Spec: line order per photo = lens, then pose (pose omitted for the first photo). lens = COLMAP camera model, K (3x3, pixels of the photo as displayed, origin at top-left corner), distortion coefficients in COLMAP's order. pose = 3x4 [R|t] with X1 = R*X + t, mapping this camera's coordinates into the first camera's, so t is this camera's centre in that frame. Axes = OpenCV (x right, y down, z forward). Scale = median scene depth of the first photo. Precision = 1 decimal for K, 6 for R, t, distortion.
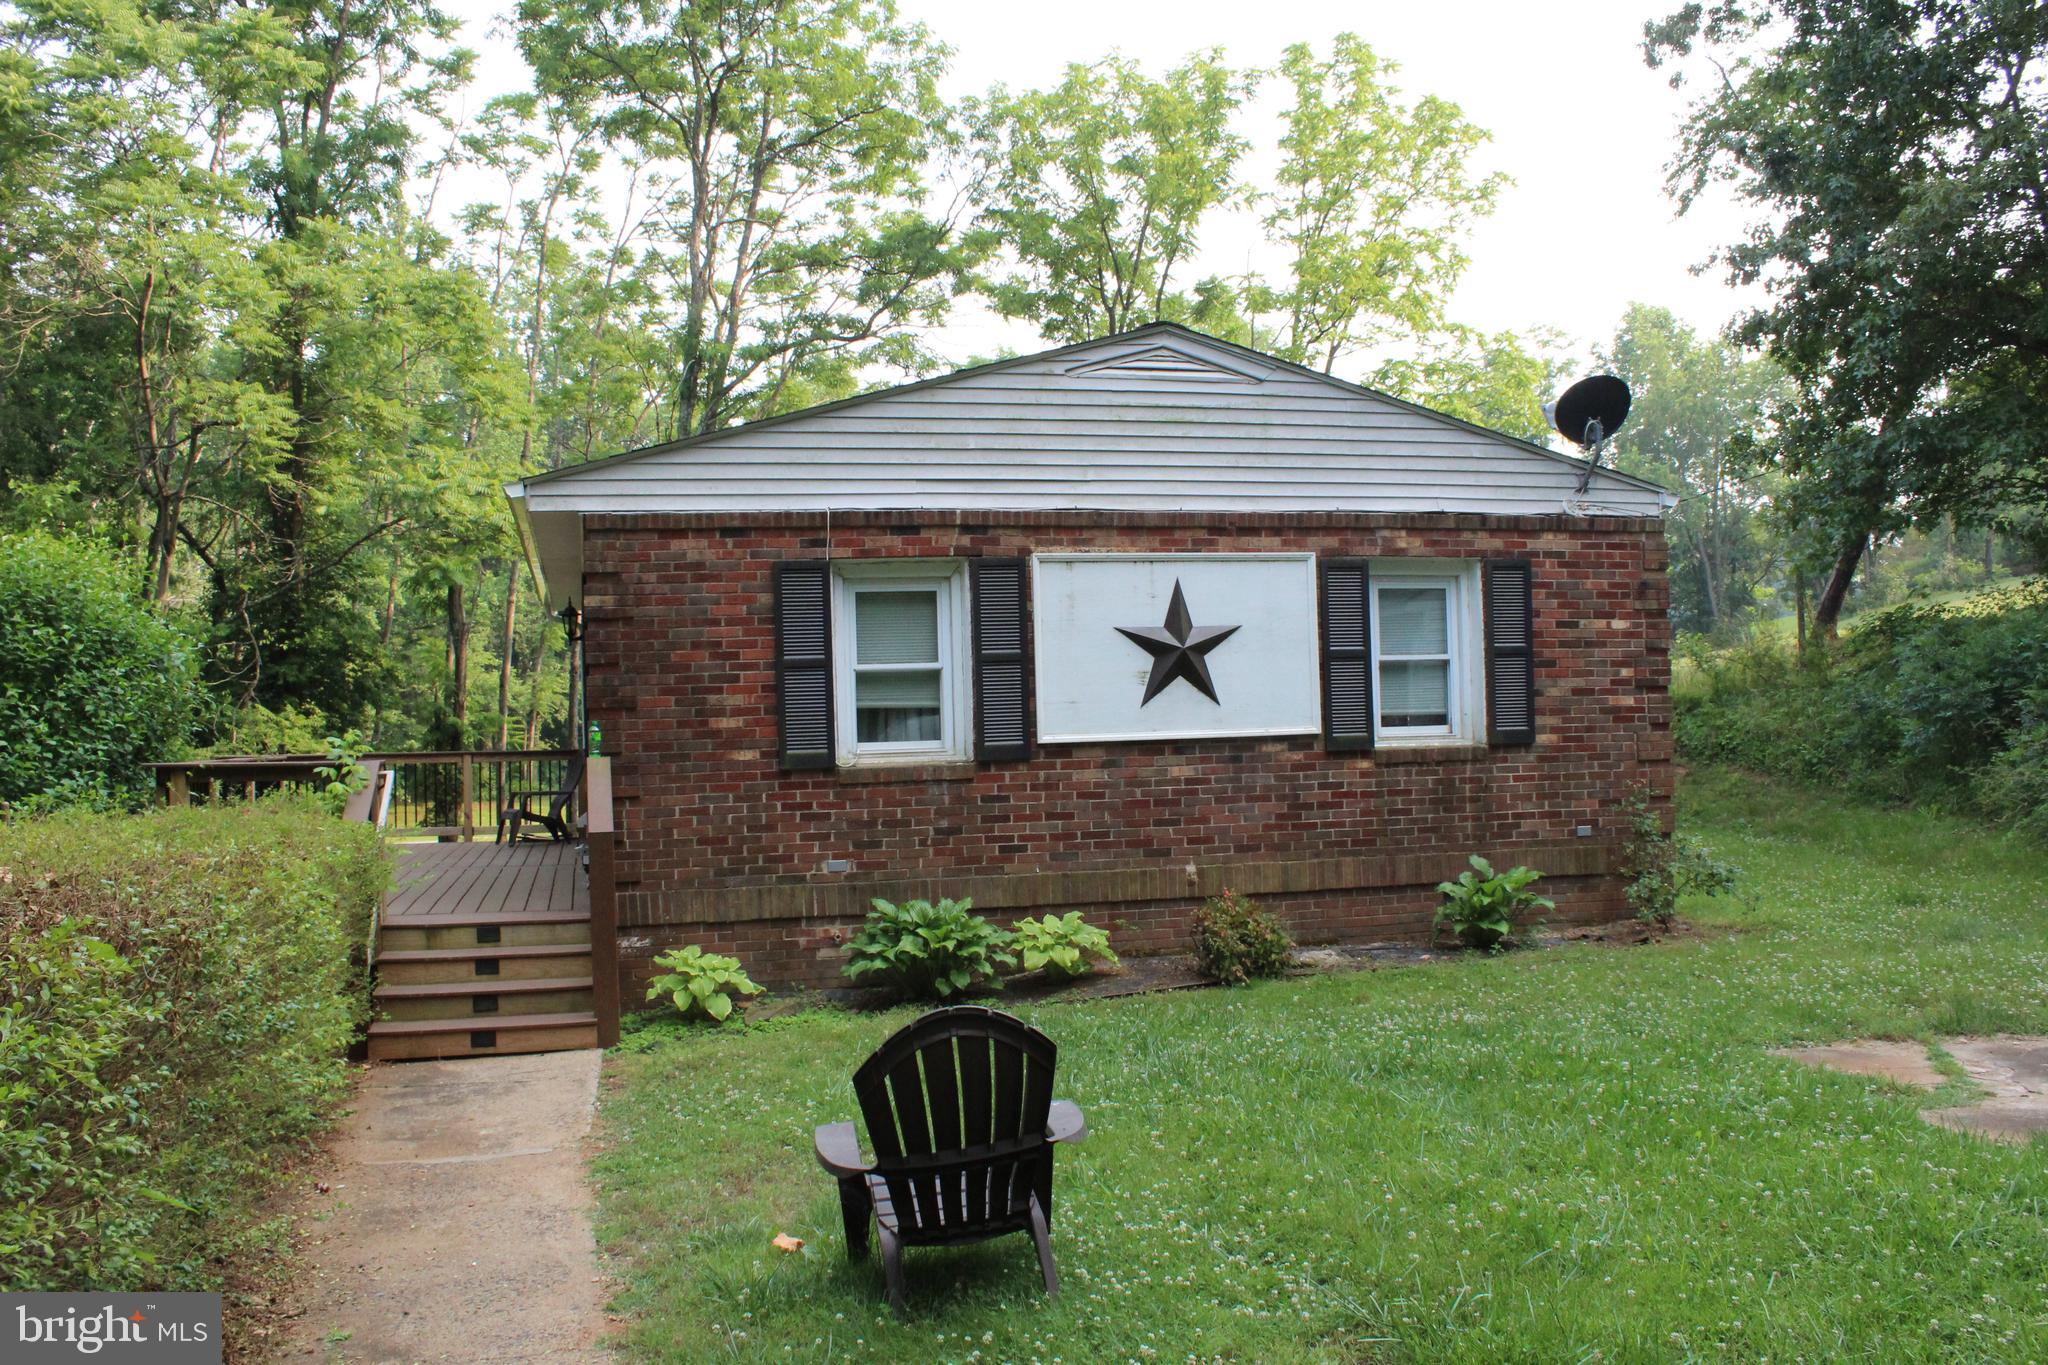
lens RADIAL K [[1653.7, 0, 1015.0], [0, 1653.7, 658.1], [0, 0, 1]] dist [-0.128612, -0.000499]
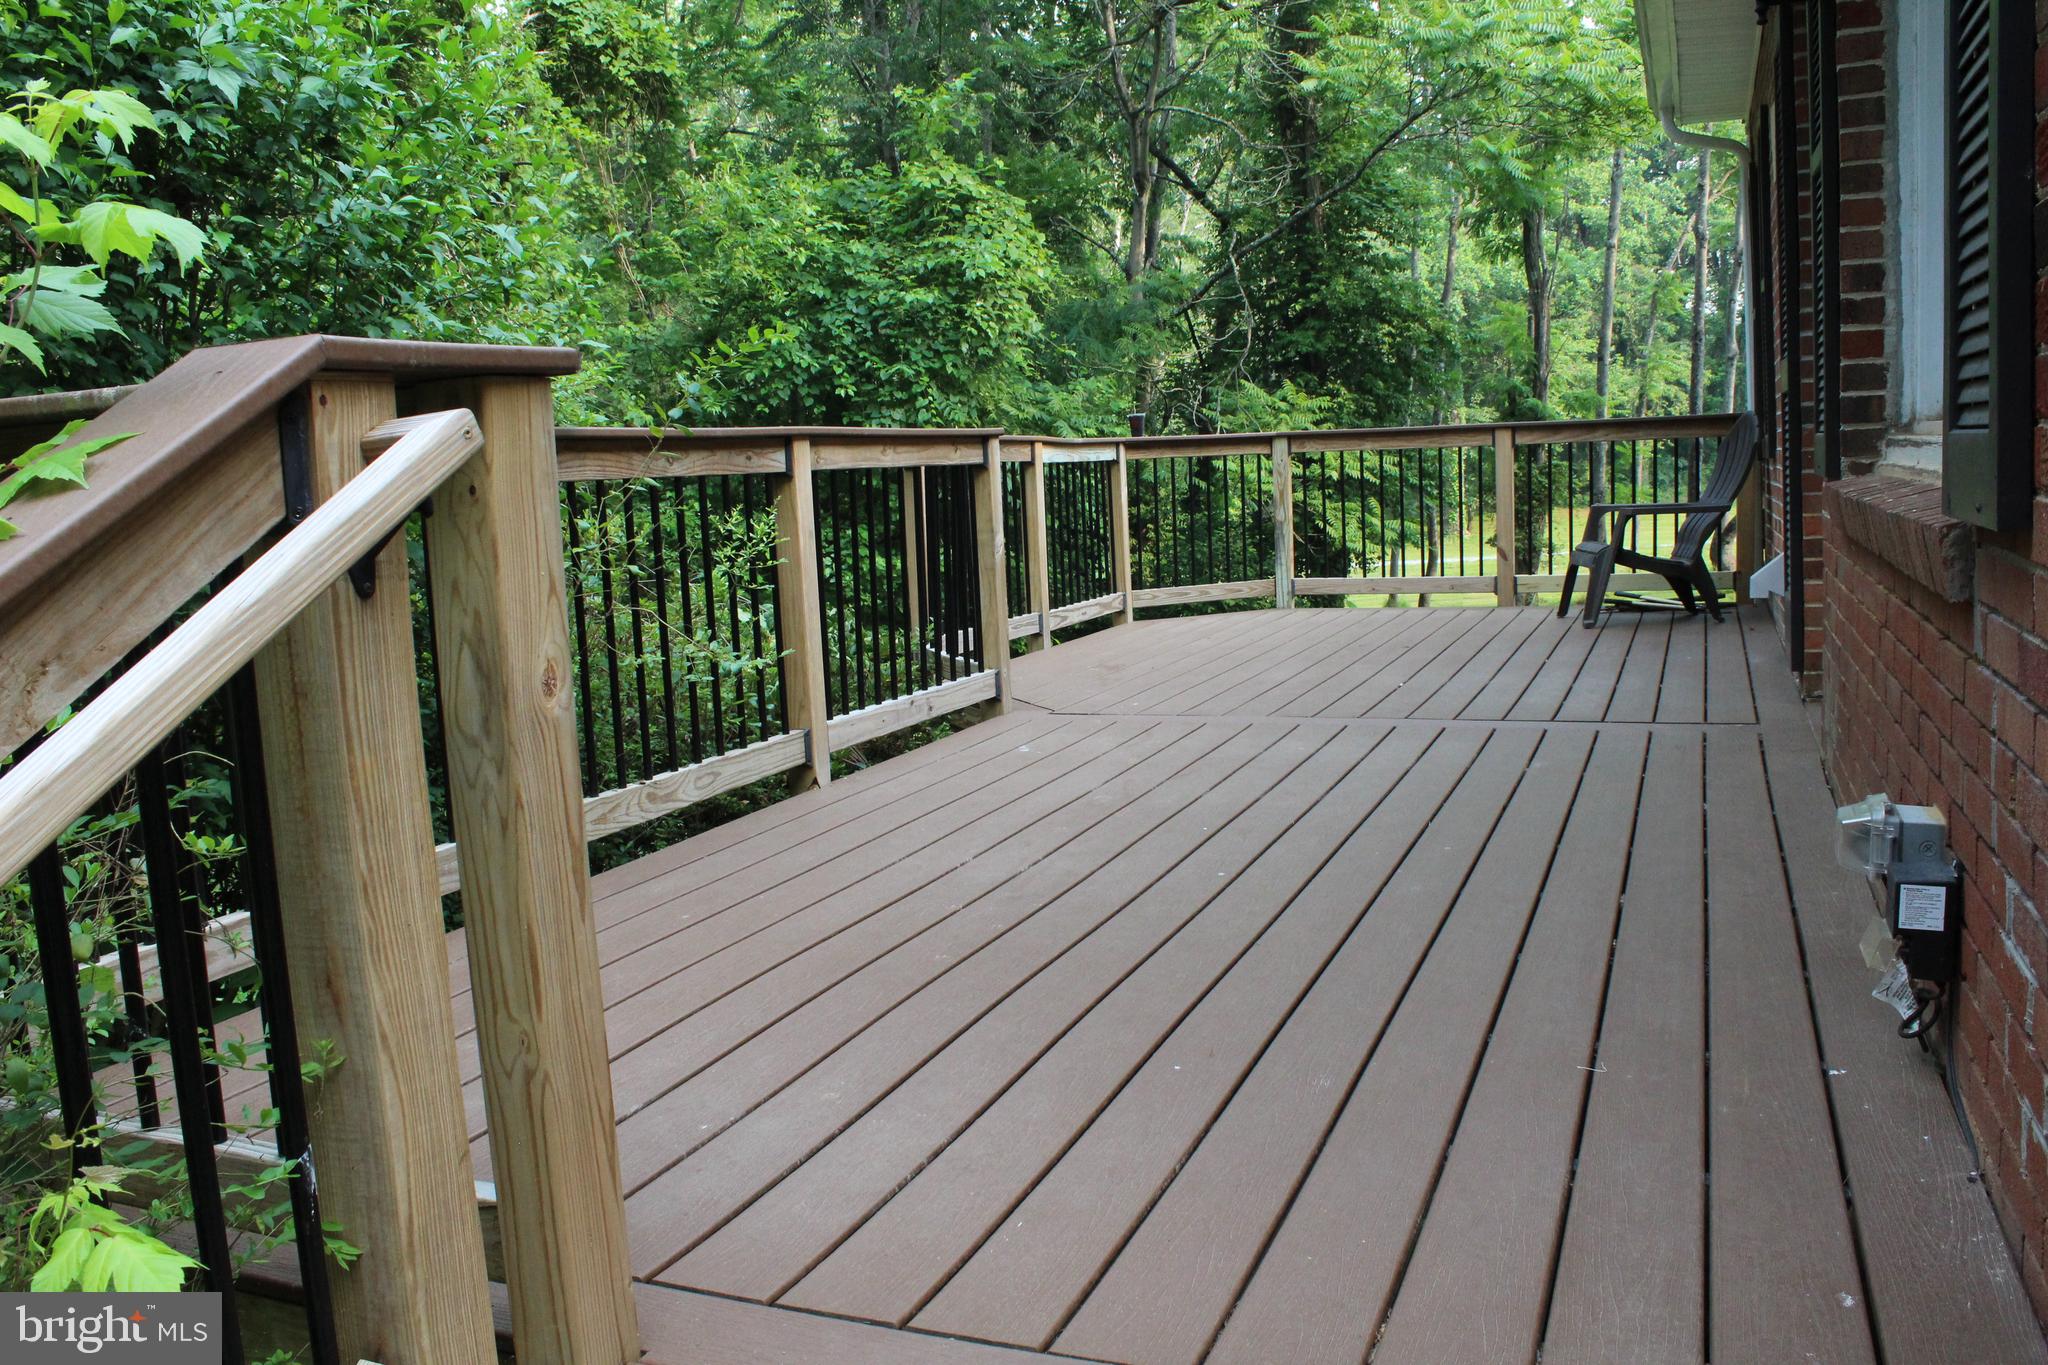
lens RADIAL K [[1653.7, 0, 1015.0], [0, 1653.7, 658.1], [0, 0, 1]] dist [-0.128612, -0.000499]
pose [[0.793097, 0.053763, -0.606718, -0.089074], [0.056408, 0.985333, 0.161048, 0.023537], [0.606478, -0.161950, 0.778432, 0.304930]]
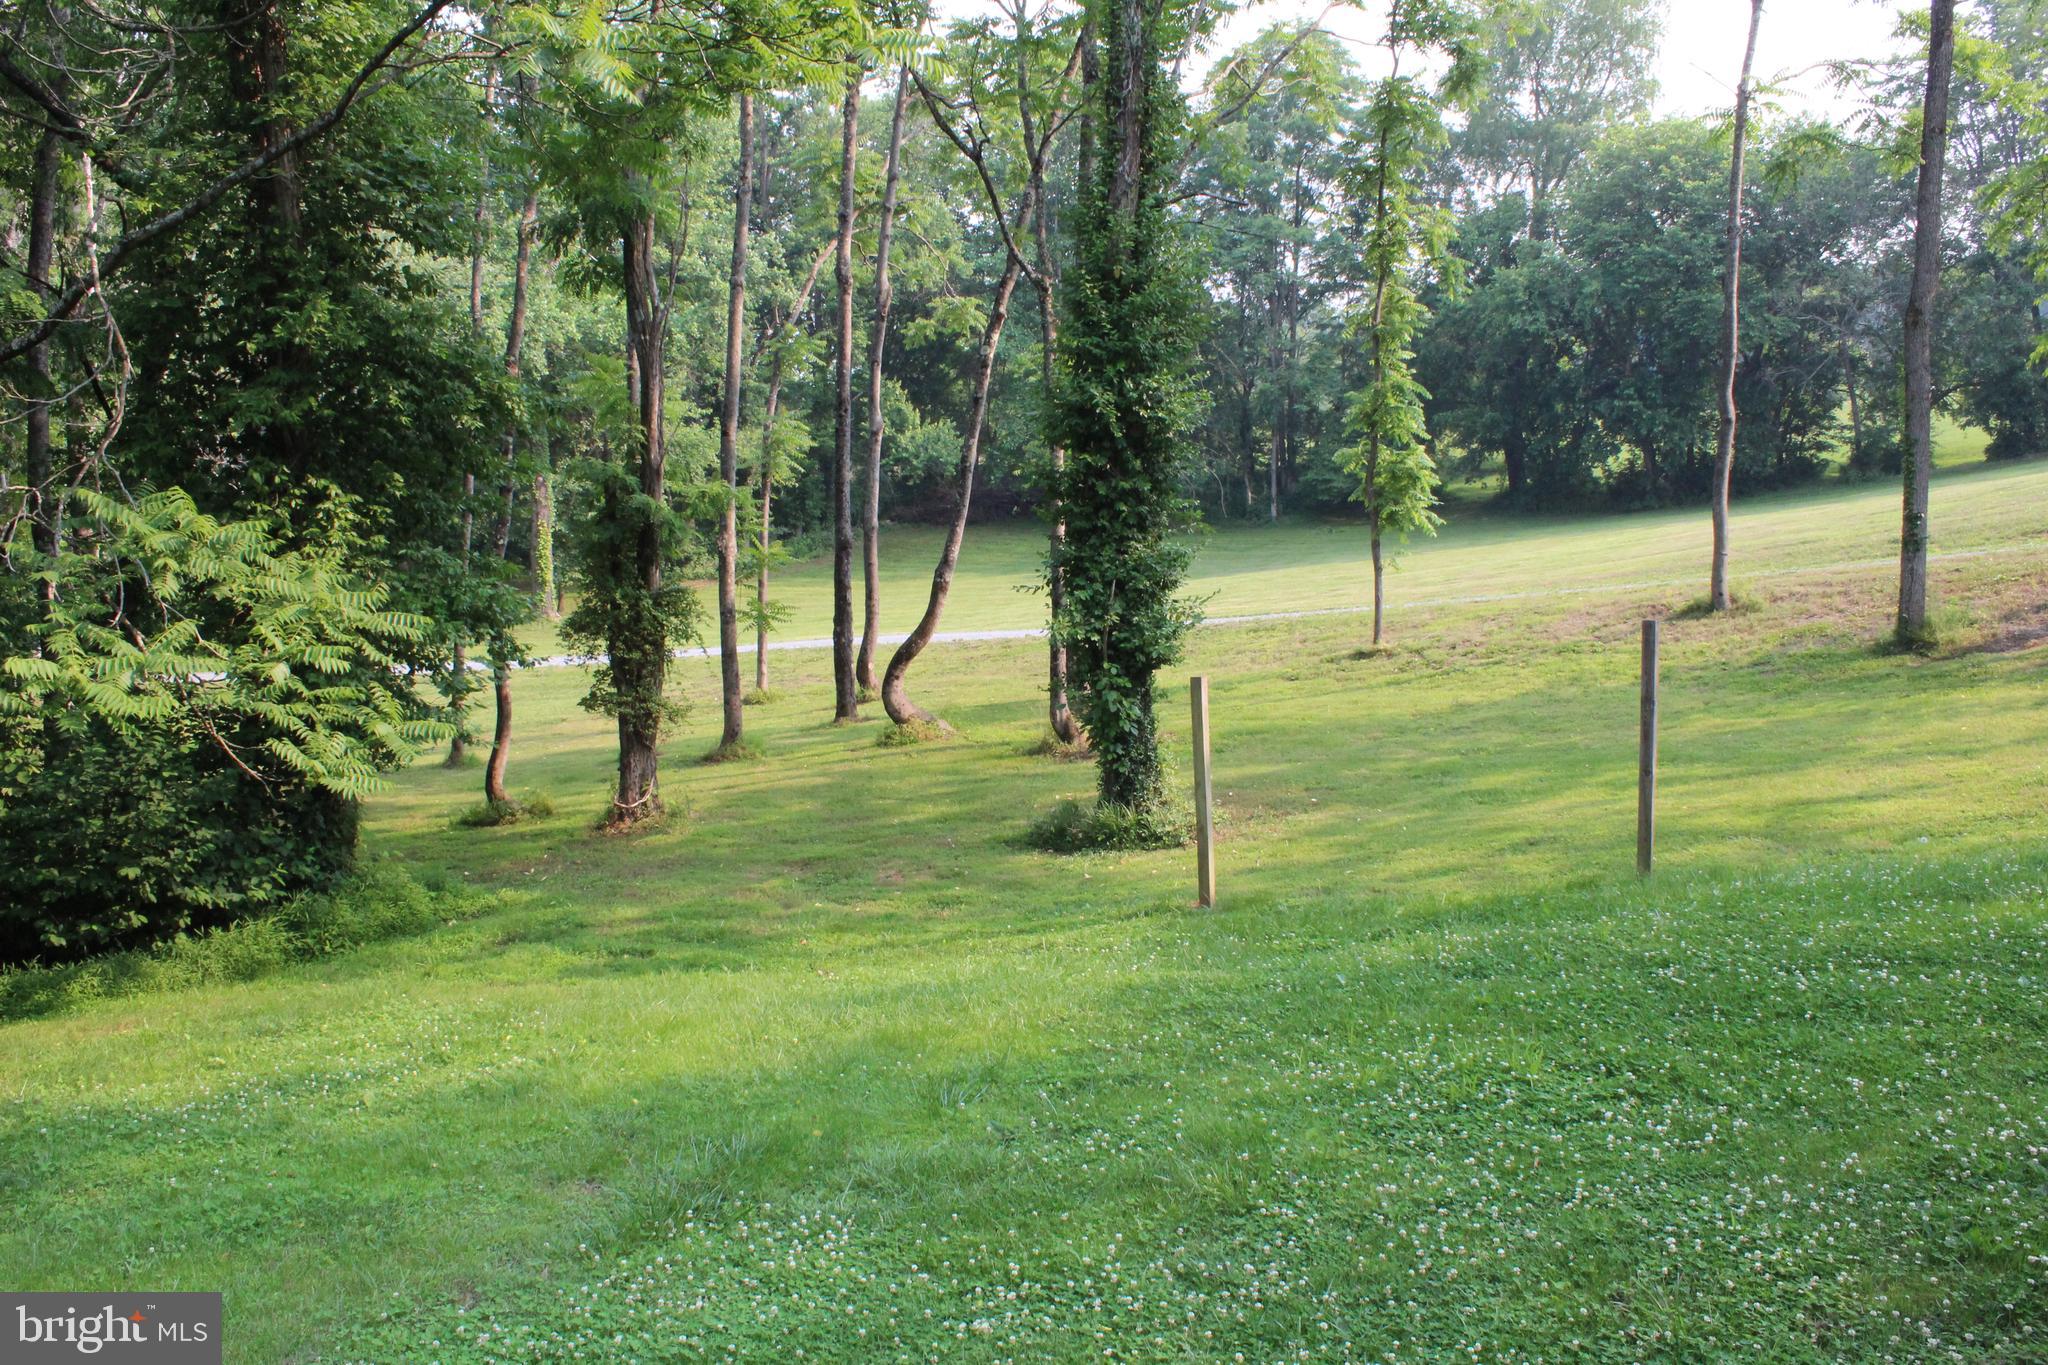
lens RADIAL K [[1653.7, 0, 1015.0], [0, 1653.7, 658.1], [0, 0, 1]] dist [-0.128612, -0.000499]
pose [[0.993409, 0.003077, -0.114580, -0.199225], [0.013954, 0.988959, 0.147534, 0.015306], [0.113768, -0.148161, 0.982398, 0.587920]]
